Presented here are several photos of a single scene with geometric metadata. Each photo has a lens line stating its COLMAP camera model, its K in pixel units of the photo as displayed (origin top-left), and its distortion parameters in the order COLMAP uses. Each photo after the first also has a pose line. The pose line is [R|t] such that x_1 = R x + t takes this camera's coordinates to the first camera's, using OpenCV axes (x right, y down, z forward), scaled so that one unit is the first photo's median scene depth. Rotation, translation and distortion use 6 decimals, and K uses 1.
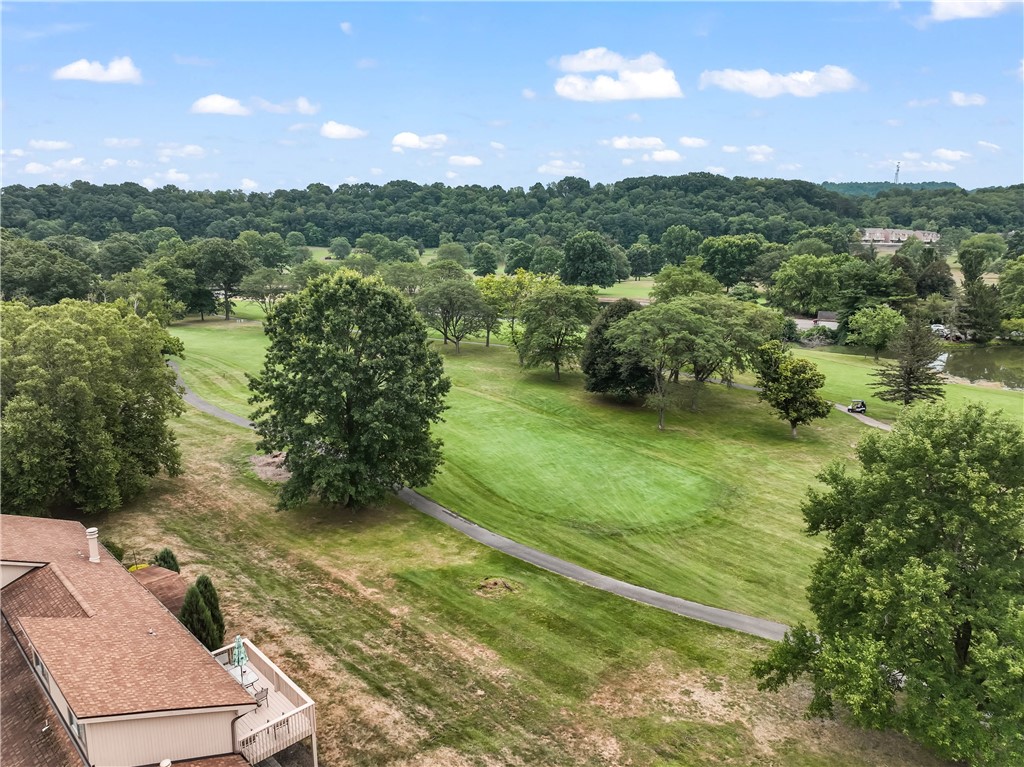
lens RADIAL K [[719.6, 0, 512.0], [0, 719.6, 383.5], [0, 0, 1]] dist [-0.001708, 0.015770]
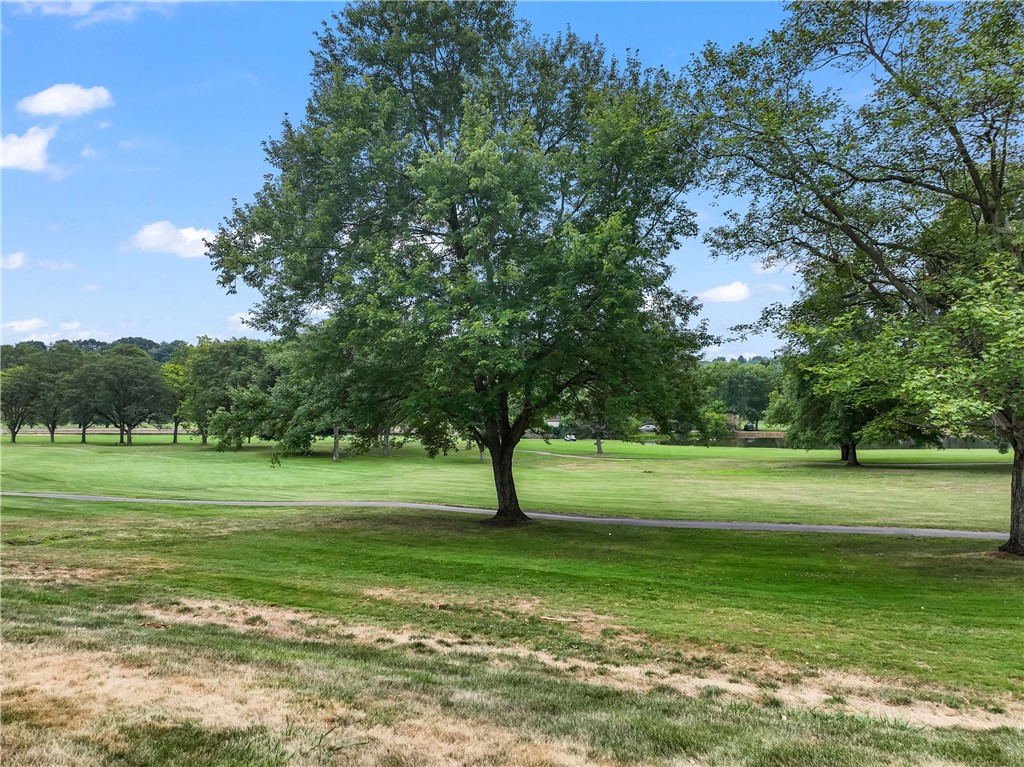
lens RADIAL K [[727.7, 0, 512.0], [0, 727.7, 383.5], [0, 0, 1]] dist [0.004956, 0.010324]
pose [[0.952085, 0.004679, 0.305796, 0.160057], [0.070890, 0.969275, -0.235545, 0.219119], [-0.297503, 0.245937, 0.922500, 0.124432]]
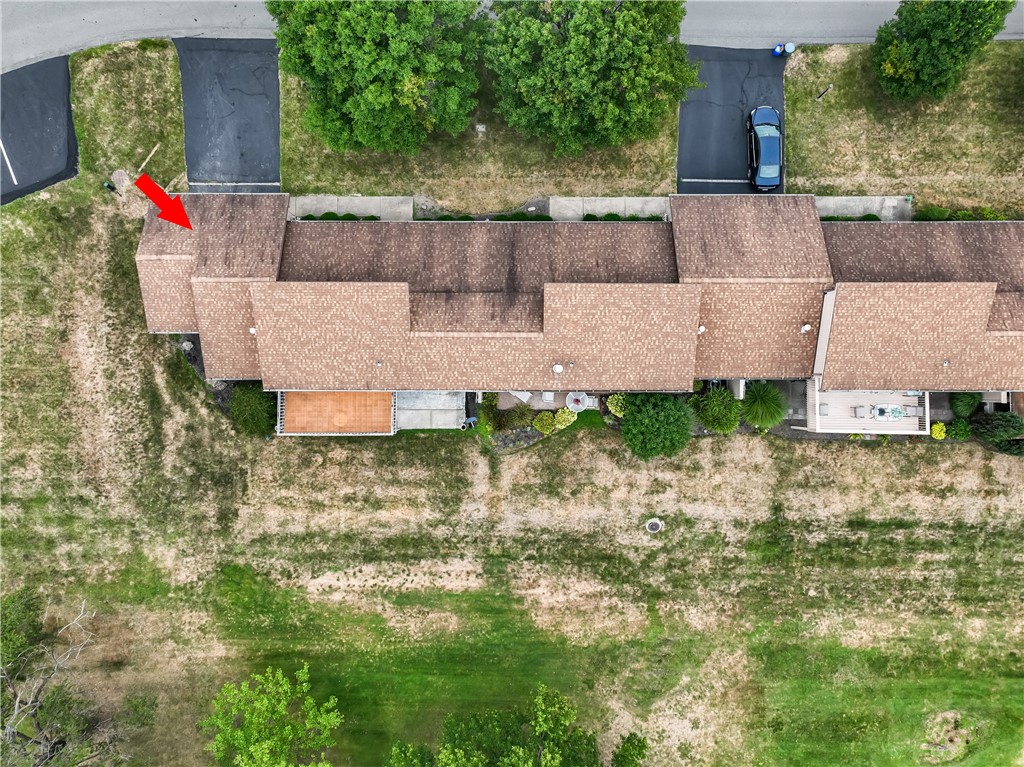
lens RADIAL K [[726.2, 0, 514.8], [0, 726.2, 356.9], [0, 0, 1]] dist [-0.008326, 0.022591]
pose [[-0.701681, 0.711458, -0.038349, 0.031058], [-0.152759, -0.097652, 0.983427, -0.285106], [0.695923, 0.695910, 0.177202, 0.076206]]
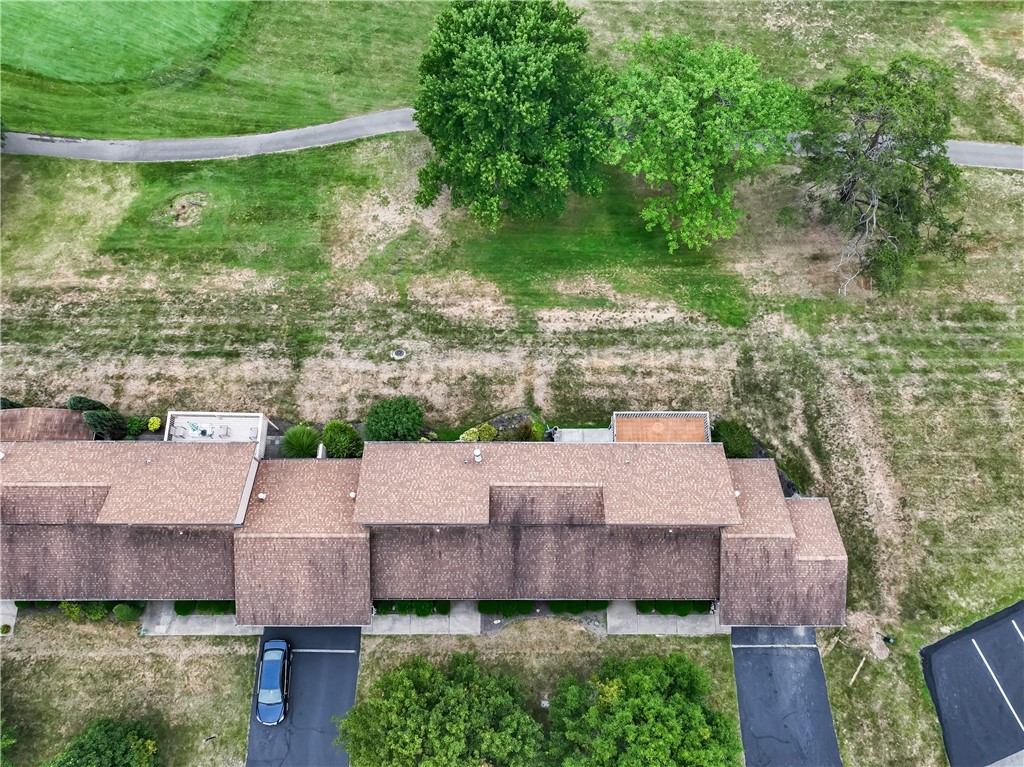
lens RADIAL K [[748.6, 0, 512.0], [0, 748.6, 383.5], [0, 0, 1]] dist [0.001944, 0.008627]
pose [[0.701427, -0.673483, 0.233281, -0.075112], [0.139730, 0.450888, 0.881576, -0.356862], [-0.698910, -0.585765, 0.410371, -0.034059]]
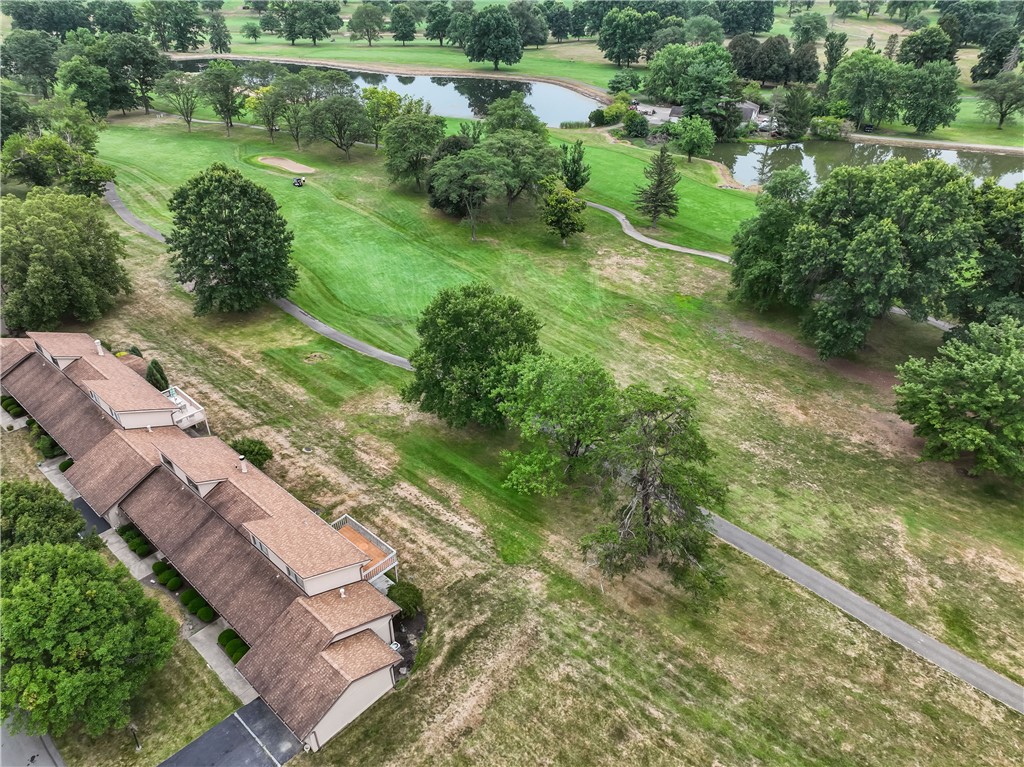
lens RADIAL K [[719.6, 0, 512.0], [0, 719.6, 383.5], [0, 0, 1]] dist [-0.001708, 0.015770]
pose [[0.998575, -0.027893, 0.045499, 0.238300], [0.010942, 0.941444, 0.336991, -0.166889], [-0.052235, -0.336013, 0.940408, -0.486511]]
